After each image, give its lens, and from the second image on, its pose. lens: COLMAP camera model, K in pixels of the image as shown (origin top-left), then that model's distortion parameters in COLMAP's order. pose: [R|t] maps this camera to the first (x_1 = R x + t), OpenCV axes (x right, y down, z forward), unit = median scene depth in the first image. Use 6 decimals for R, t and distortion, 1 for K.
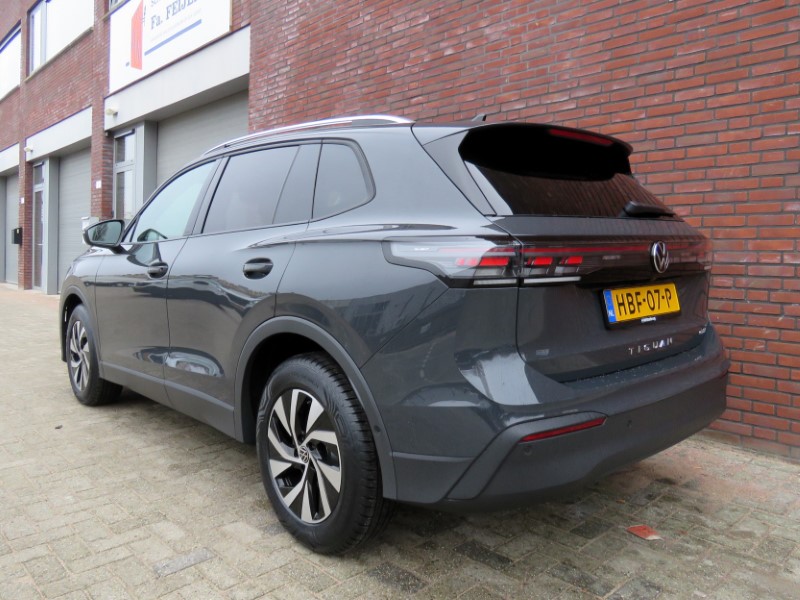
lens RADIAL K [[625.1, 0, 389.6], [0, 625.1, 279.0], [0, 0, 1]] dist [-0.002645, -0.001187]
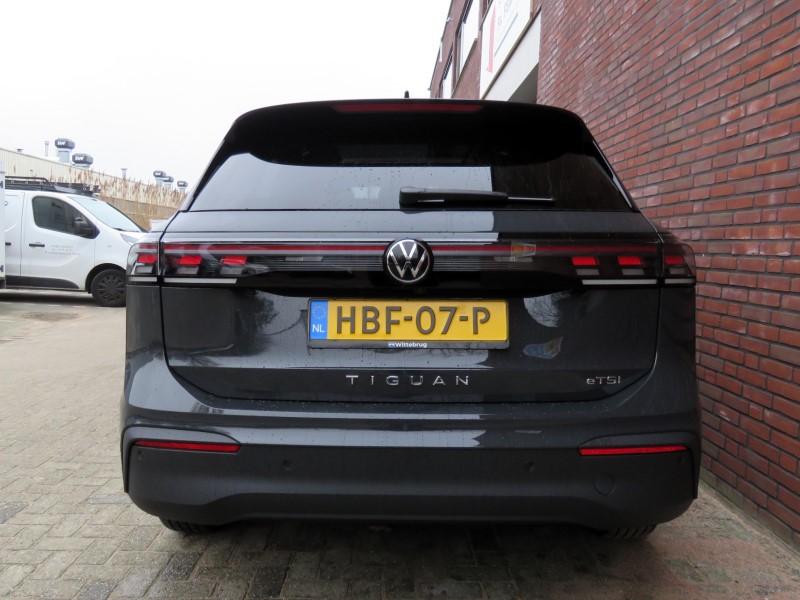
lens RADIAL K [[664.3, 0, 376.0], [0, 664.3, 292.2], [0, 0, 1]] dist [0.002475, -0.002194]
pose [[0.730457, 0.054861, -0.680751, 0.898024], [-0.047920, 0.998429, 0.029043, -0.018871], [0.681275, 0.011407, 0.731938, 0.380945]]
